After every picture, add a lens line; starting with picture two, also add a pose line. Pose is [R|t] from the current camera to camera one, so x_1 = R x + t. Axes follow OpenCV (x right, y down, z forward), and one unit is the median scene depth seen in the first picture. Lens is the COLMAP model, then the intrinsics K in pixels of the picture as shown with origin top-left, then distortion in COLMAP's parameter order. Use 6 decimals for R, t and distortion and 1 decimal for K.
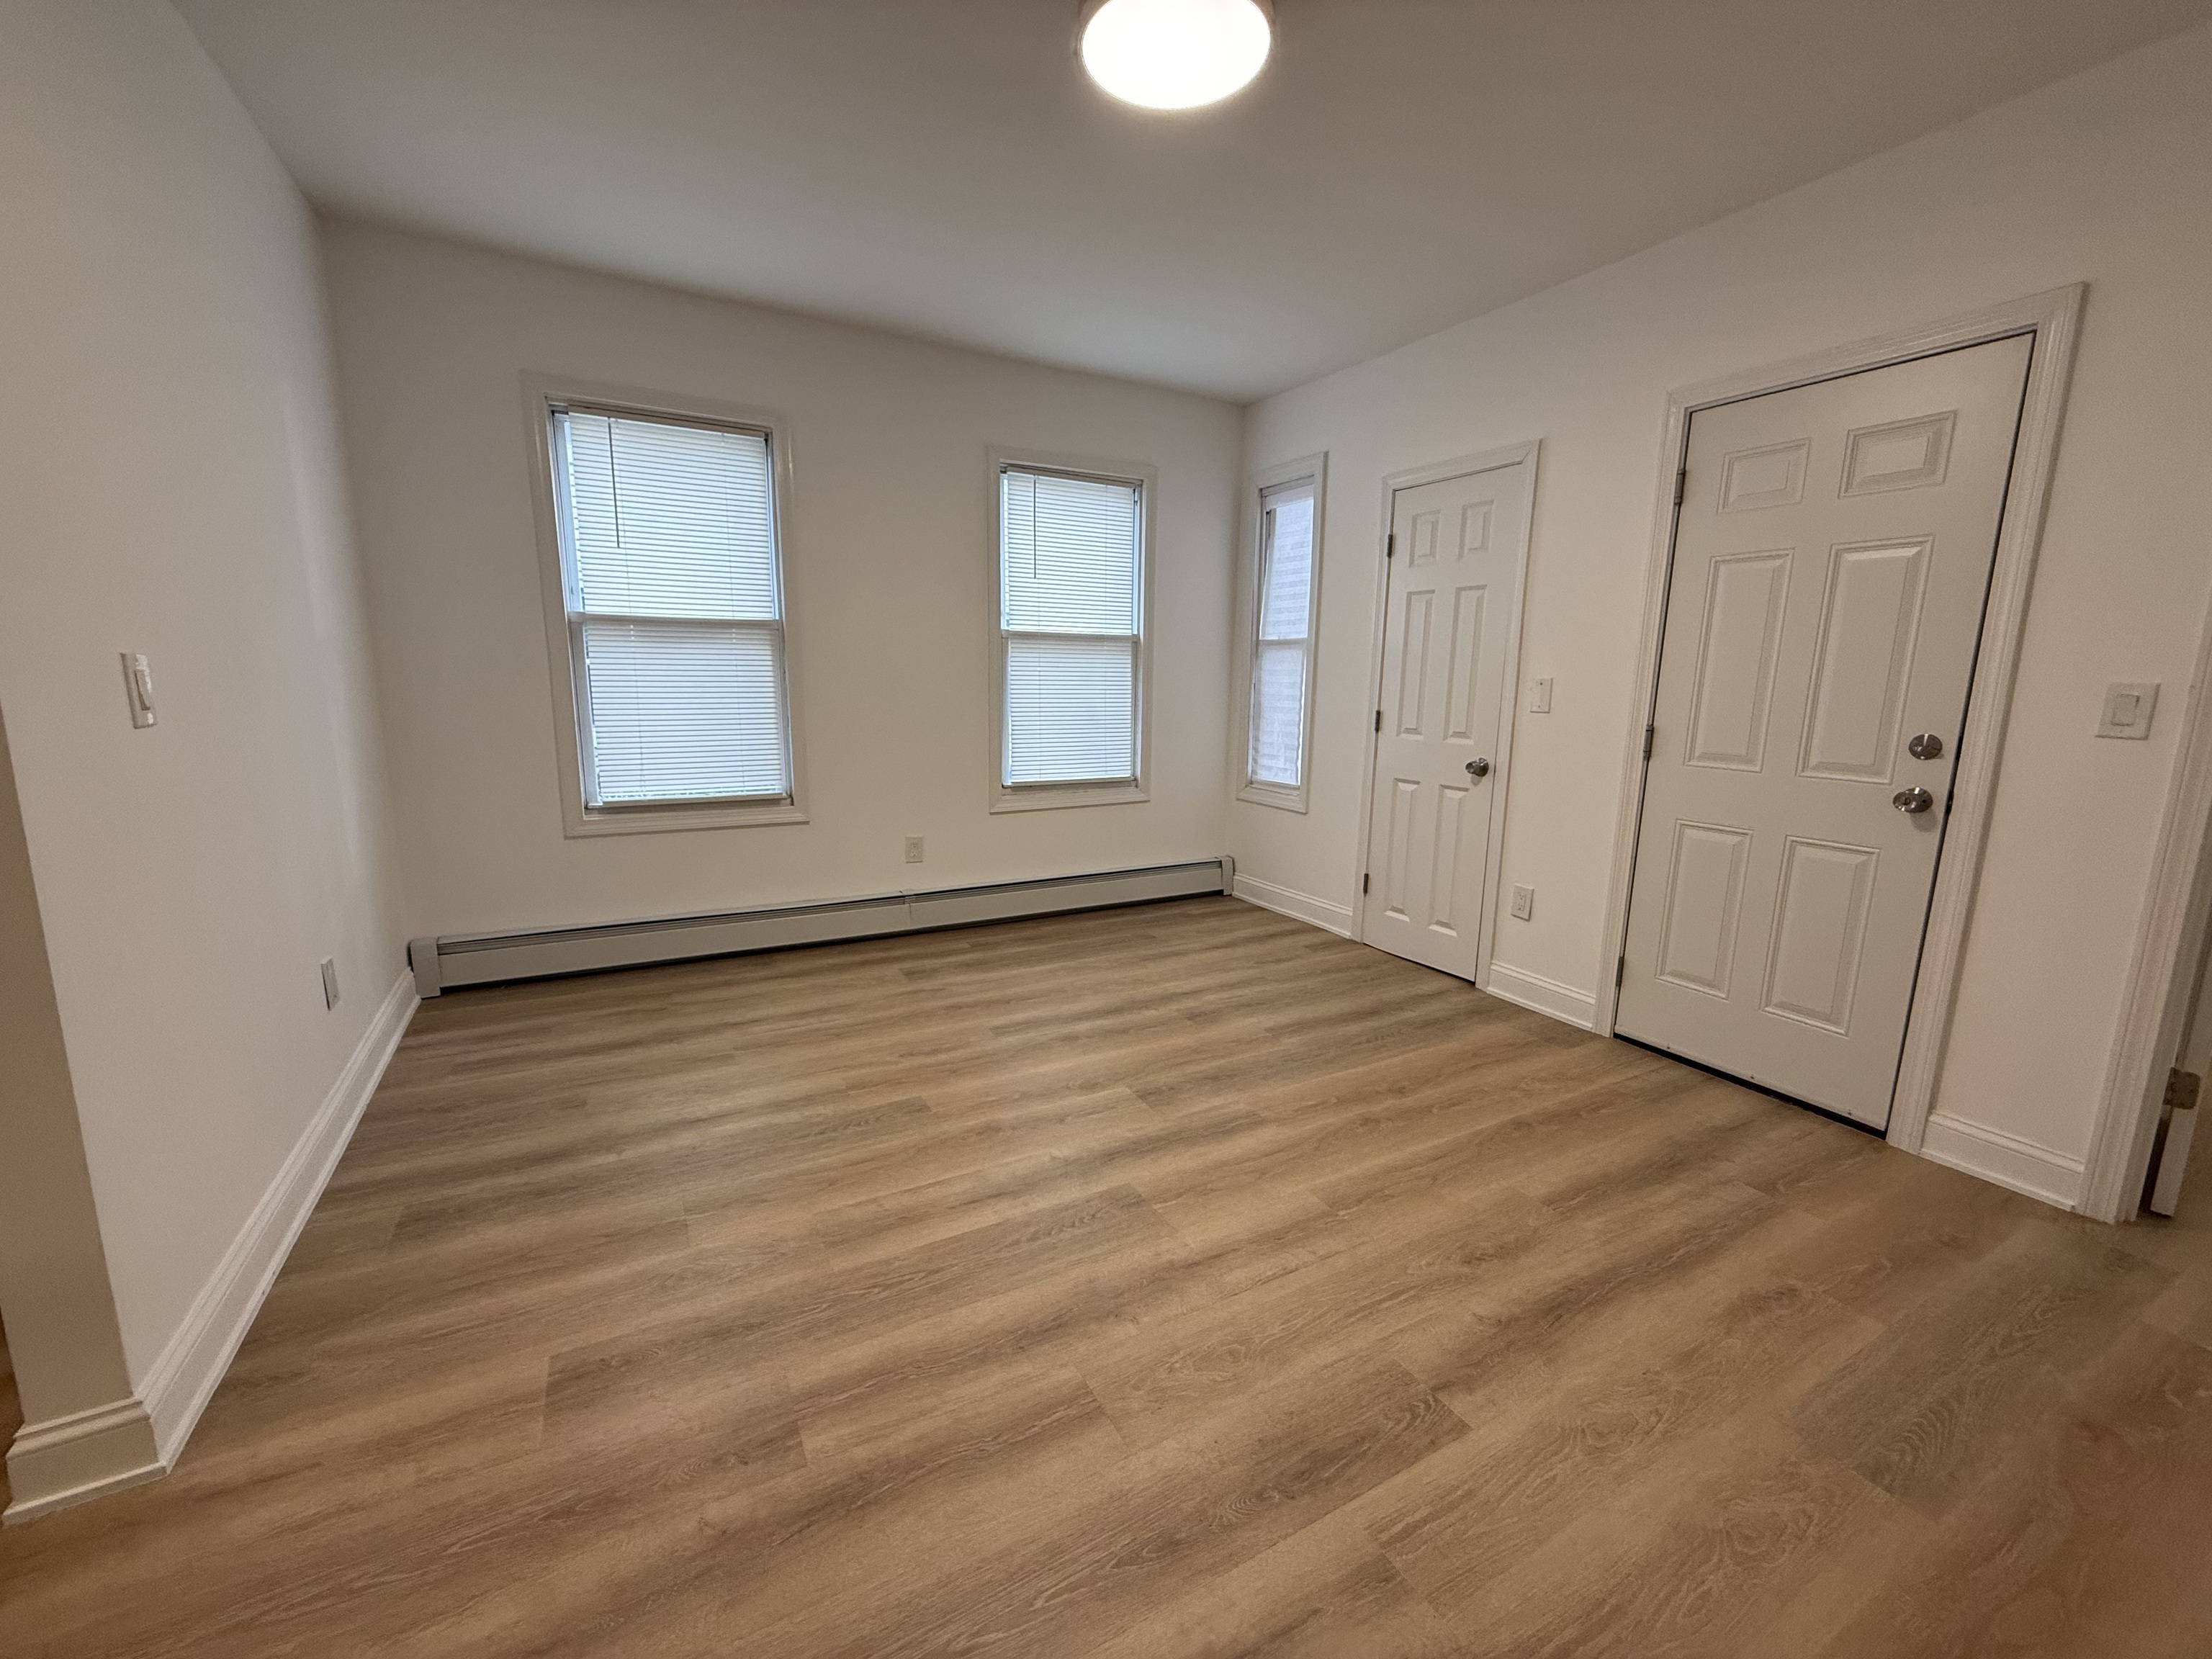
lens RADIAL K [[878.4, 0, 1099.3], [0, 878.4, 829.9], [0, 0, 1]] dist [-0.000681, 0.000290]
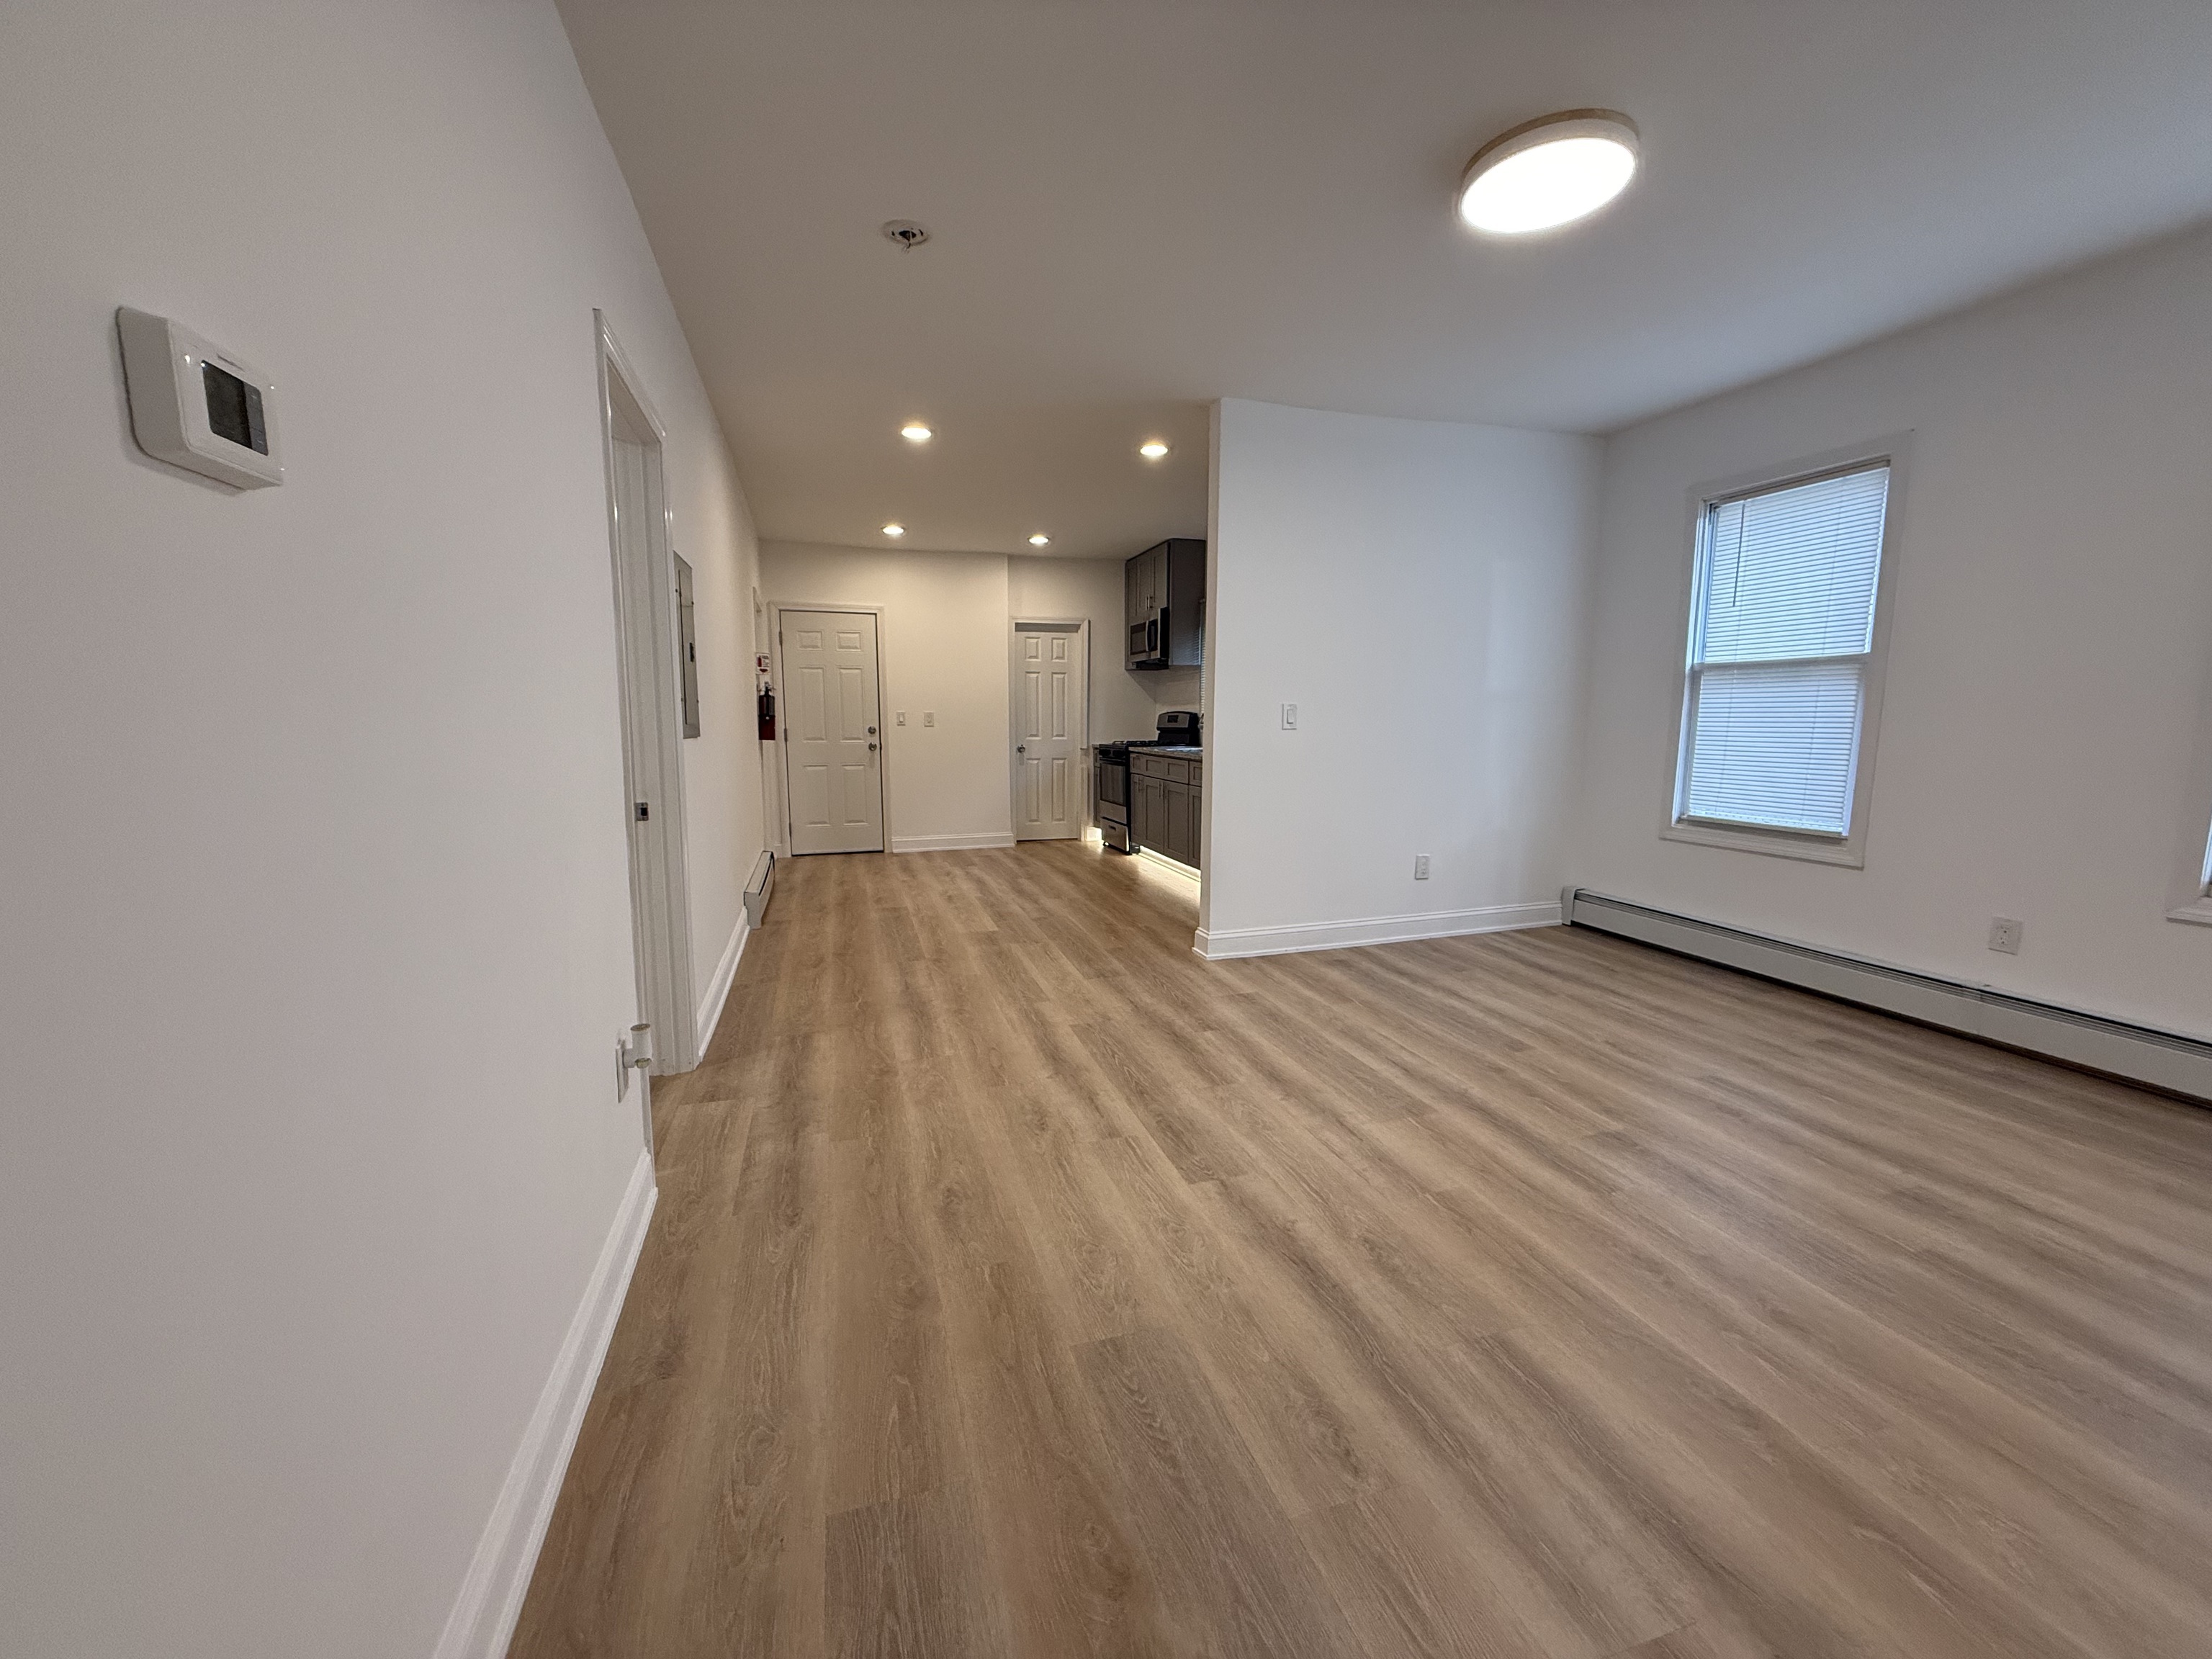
lens RADIAL K [[878.4, 0, 1100.3], [0, 878.4, 828.9], [0, 0, 1]] dist [-0.000681, 0.000290]
pose [[-0.201515, 0.112711, -0.972979, 1.078309], [-0.174226, 0.973391, 0.148843, -0.070579], [0.963866, 0.199513, -0.176516, 0.572551]]
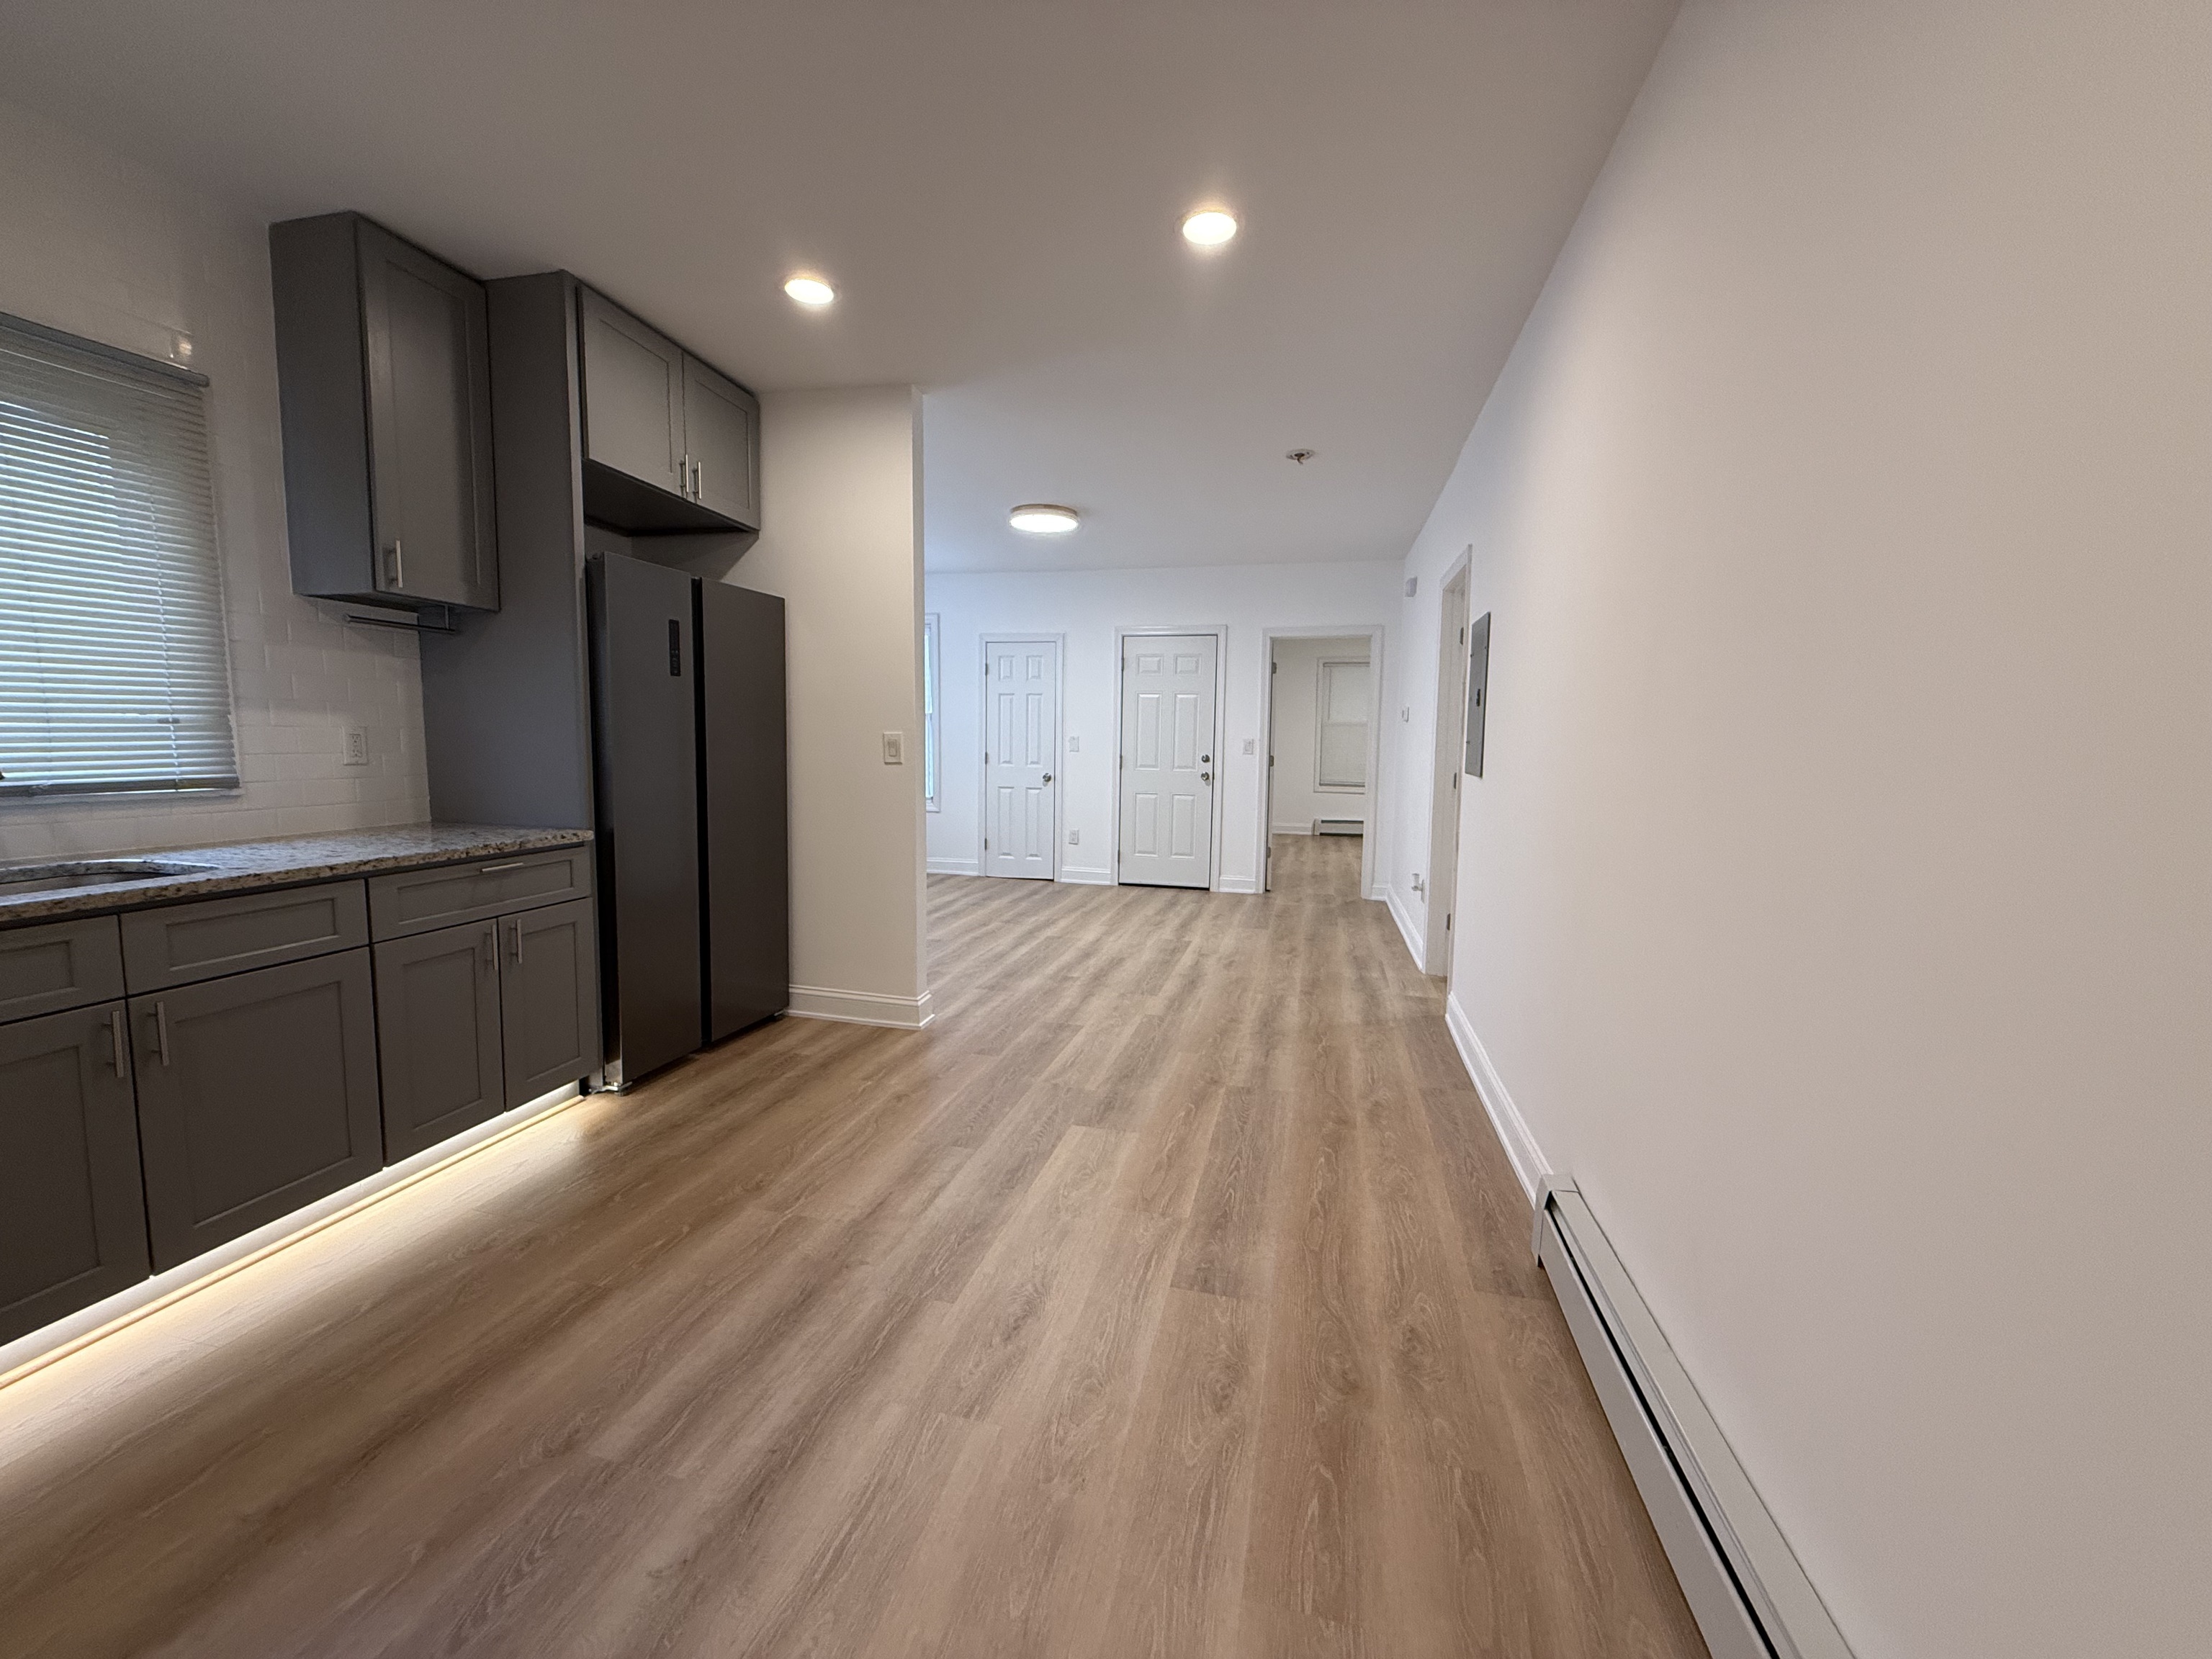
lens RADIAL K [[878.4, 0, 1097.3], [0, 878.4, 830.8], [0, 0, 1]] dist [-0.000681, 0.000290]
pose [[0.676453, -0.082865, 0.731809, -1.436610], [0.123108, 0.992392, -0.001423, 0.103449], [-0.726124, 0.091054, 0.681508, -0.725516]]
